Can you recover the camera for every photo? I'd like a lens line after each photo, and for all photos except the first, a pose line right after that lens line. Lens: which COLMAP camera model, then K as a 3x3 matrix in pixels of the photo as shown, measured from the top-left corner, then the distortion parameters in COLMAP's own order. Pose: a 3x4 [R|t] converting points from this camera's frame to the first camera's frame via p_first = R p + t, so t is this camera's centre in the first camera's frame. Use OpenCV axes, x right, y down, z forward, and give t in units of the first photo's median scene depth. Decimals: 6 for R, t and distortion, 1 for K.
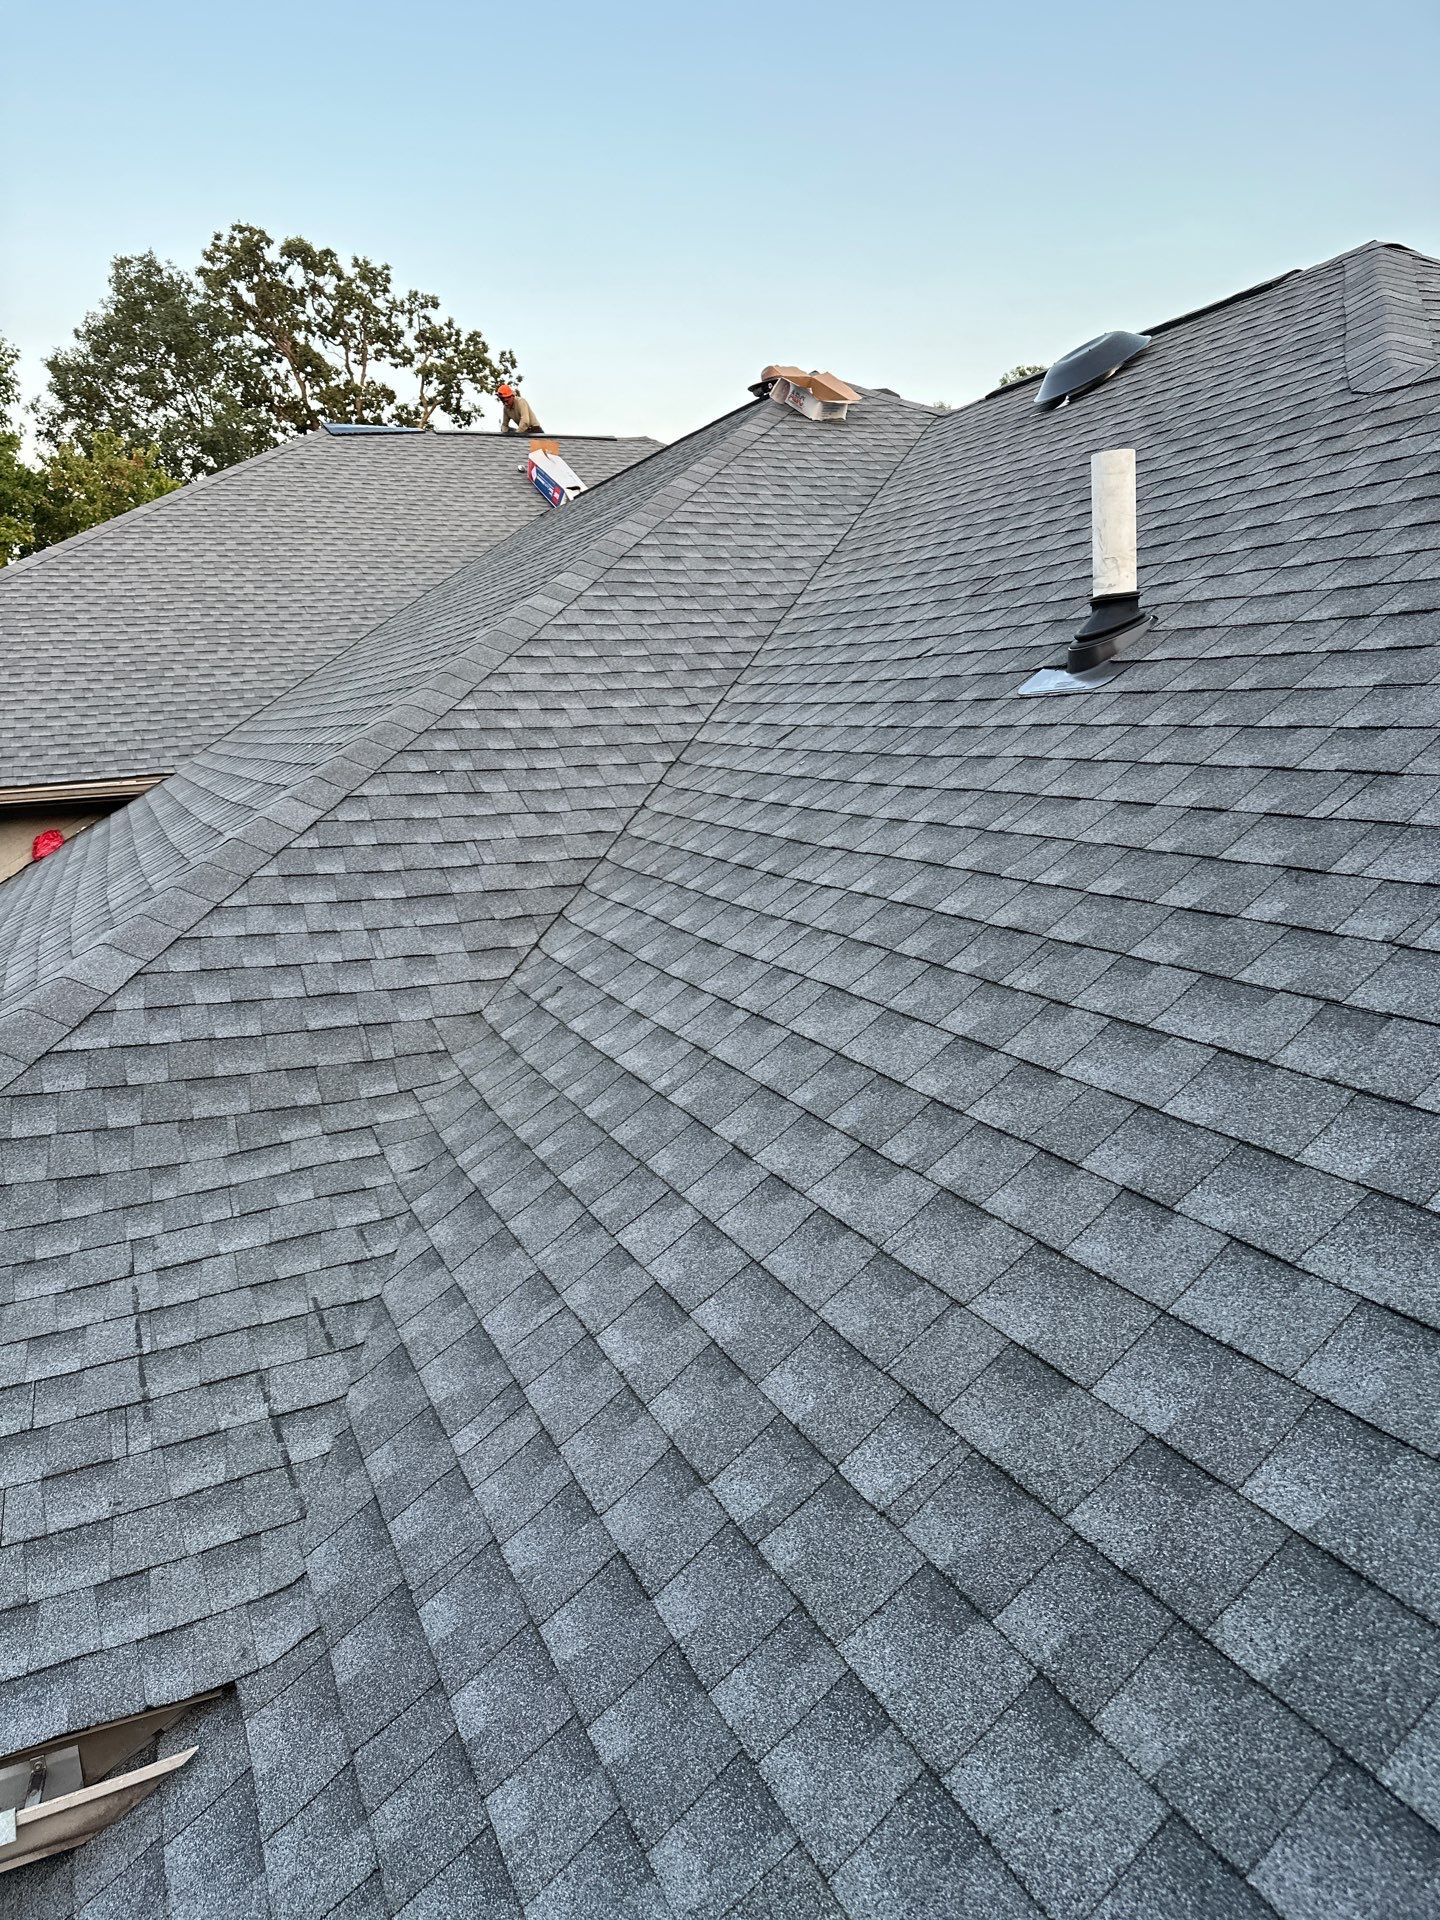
lens RADIAL K [[1373.6, 0, 697.2], [0, 1373.6, 964.7], [0, 0, 1]] dist [0.159602, -0.230501]
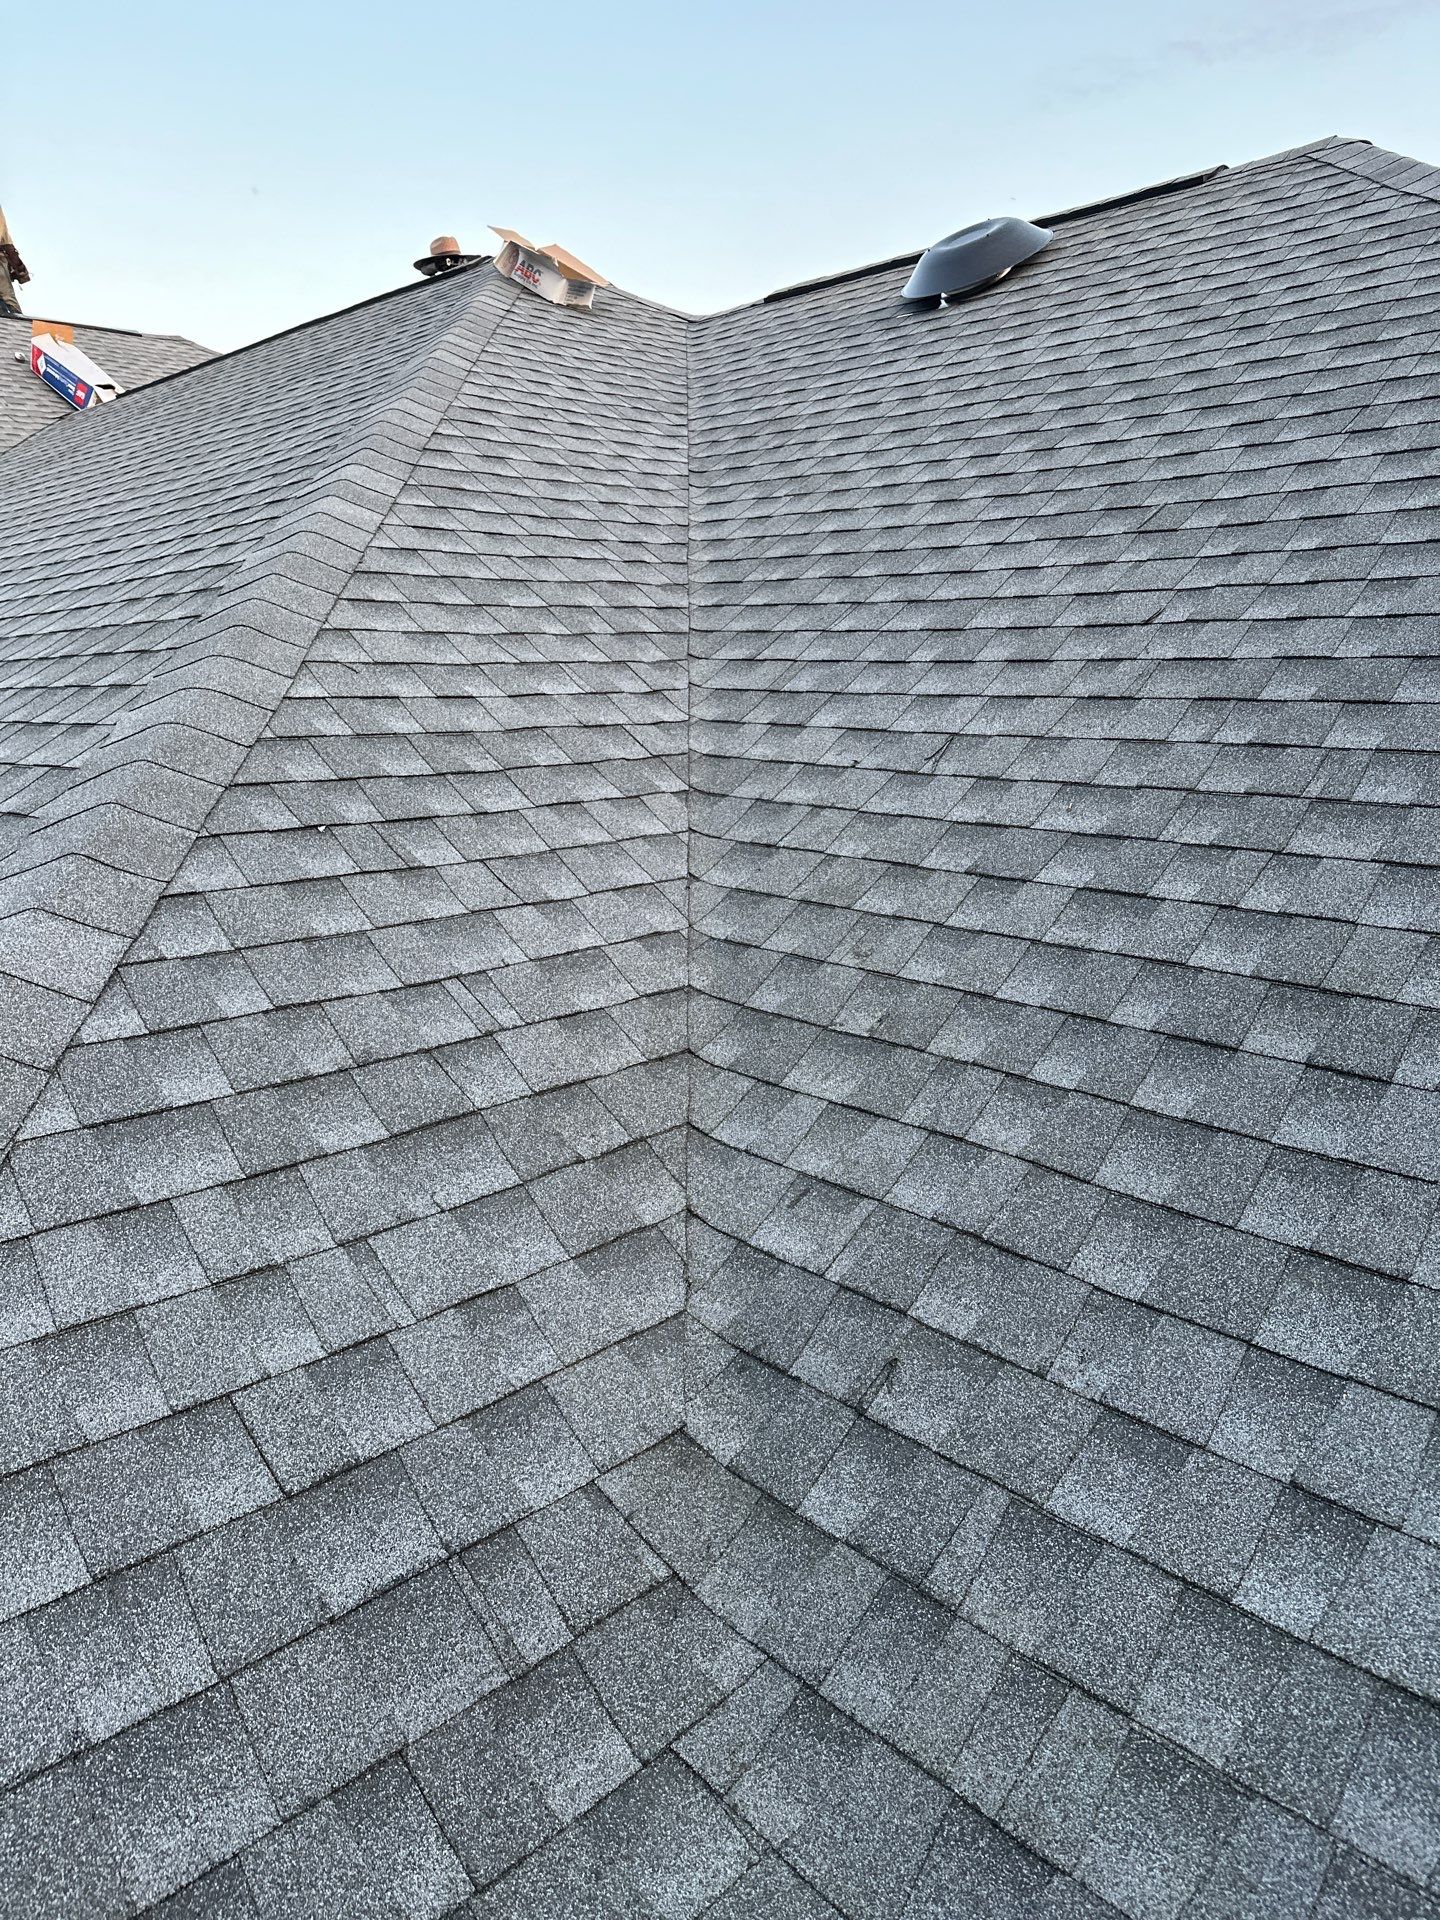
lens RADIAL K [[1345.3, 0, 708.0], [0, 1345.3, 963.6], [0, 0, 1]] dist [0.063745, -0.056137]
pose [[0.924190, -0.065926, 0.376199, -0.181559], [0.055750, 0.997726, 0.037886, -0.075679], [-0.377842, -0.014041, 0.925764, 0.373192]]
